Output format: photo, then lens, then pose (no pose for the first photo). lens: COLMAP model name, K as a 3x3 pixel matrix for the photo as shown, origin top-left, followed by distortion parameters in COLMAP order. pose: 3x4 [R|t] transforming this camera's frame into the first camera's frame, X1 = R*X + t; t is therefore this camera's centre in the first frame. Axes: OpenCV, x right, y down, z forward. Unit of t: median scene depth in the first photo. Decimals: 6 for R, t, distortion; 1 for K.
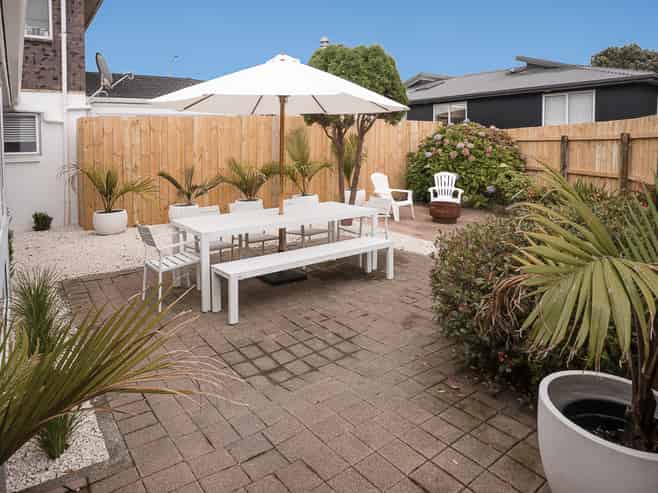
lens RADIAL K [[357.4, 0, 329.0], [0, 357.4, 246.5], [0, 0, 1]] dist [-0.004395, -0.000645]
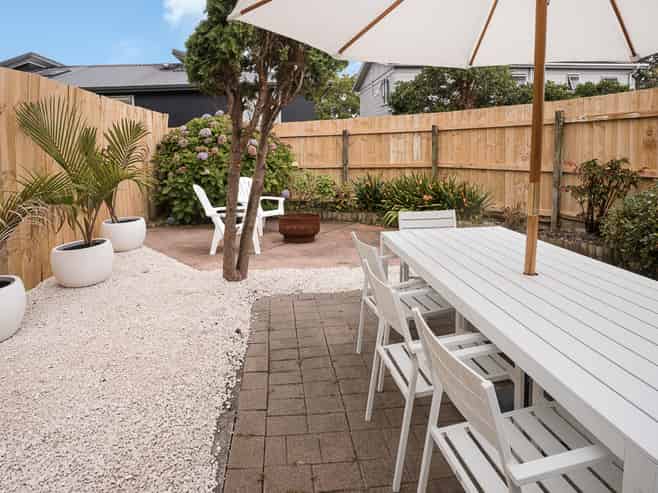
lens RADIAL K [[357.4, 0, 329.0], [0, 357.4, 246.5], [0, 0, 1]] dist [-0.004395, -0.000645]
pose [[0.574490, -0.238565, 0.782974, -0.208633], [0.246428, 0.962611, 0.112487, -0.122471], [-0.780535, 0.128324, 0.611799, 0.467812]]
